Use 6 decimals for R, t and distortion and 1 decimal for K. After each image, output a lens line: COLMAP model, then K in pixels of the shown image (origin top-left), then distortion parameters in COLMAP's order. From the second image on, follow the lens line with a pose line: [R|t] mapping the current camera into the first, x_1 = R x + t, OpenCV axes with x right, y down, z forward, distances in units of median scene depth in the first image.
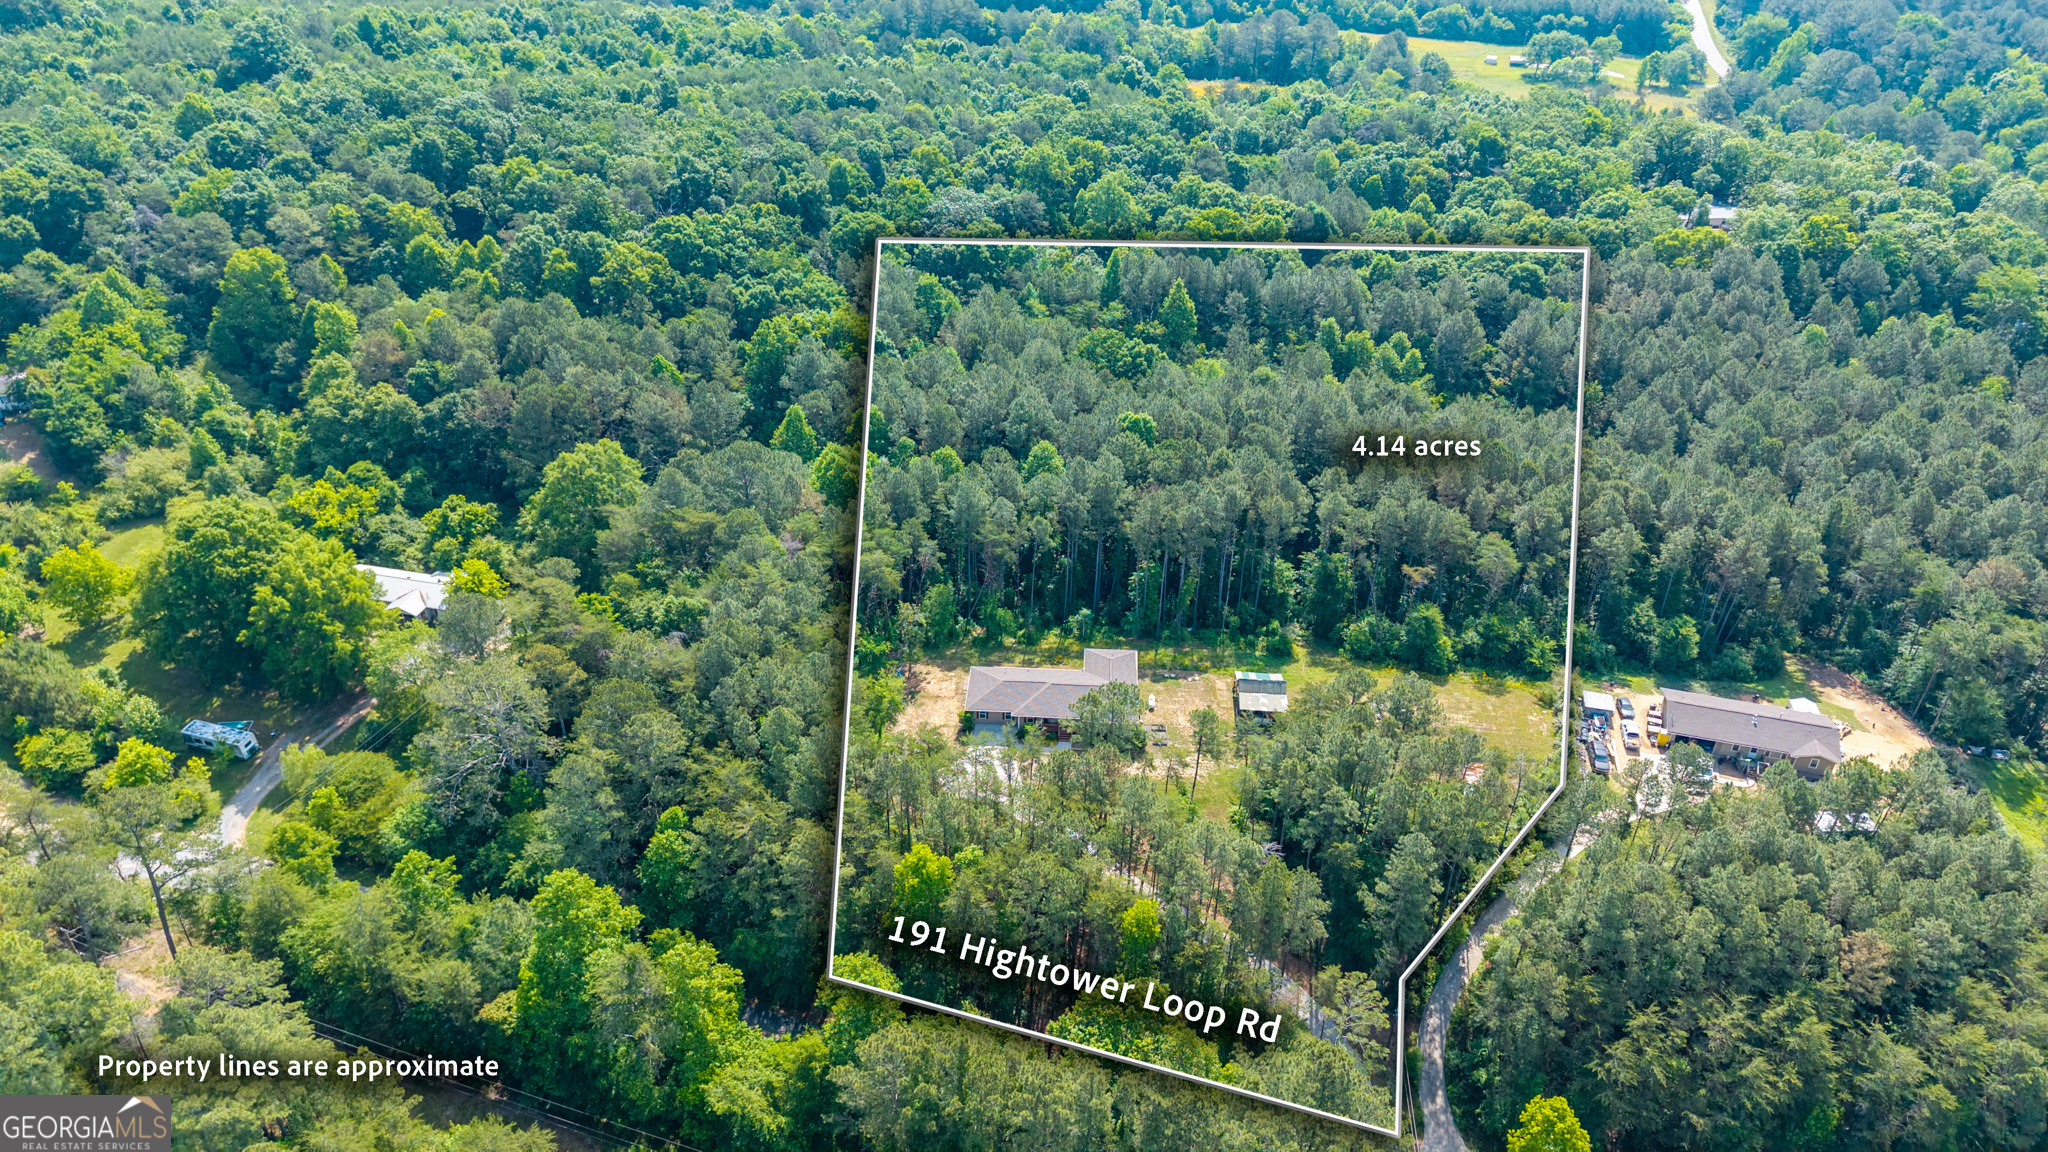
lens RADIAL K [[1409.9, 0, 1025.3], [0, 1409.9, 585.1], [0, 0, 1]] dist [-0.003802, 0.012051]
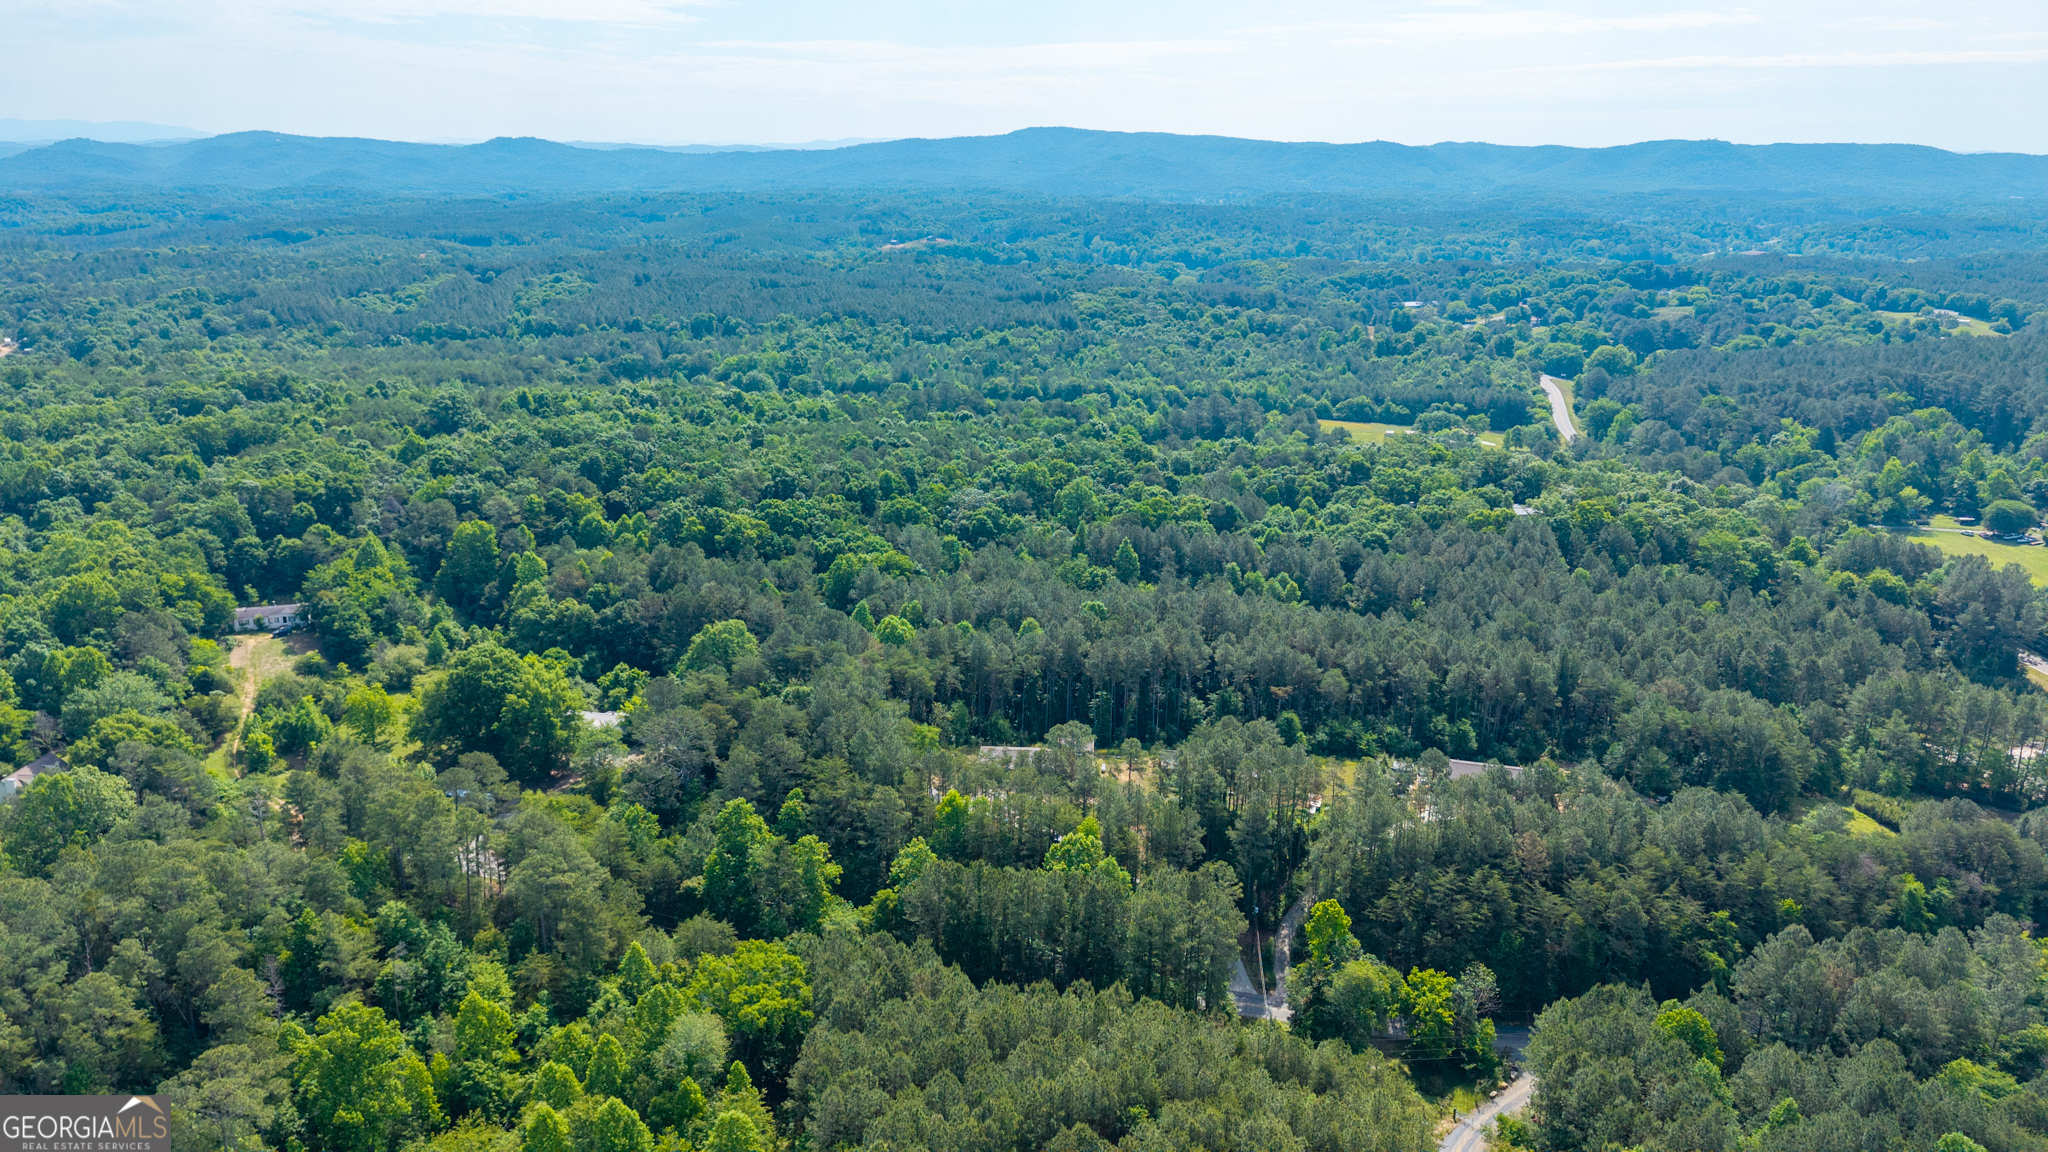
lens RADIAL K [[1358.9, 0, 1034.6], [0, 1358.9, 570.4], [0, 0, 1]] dist [0.050395, -0.060990]
pose [[0.999948, -0.005813, 0.008377, 0.004650], [0.007952, 0.958854, -0.283787, 0.203997], [-0.006383, 0.283839, 0.958851, -0.308703]]
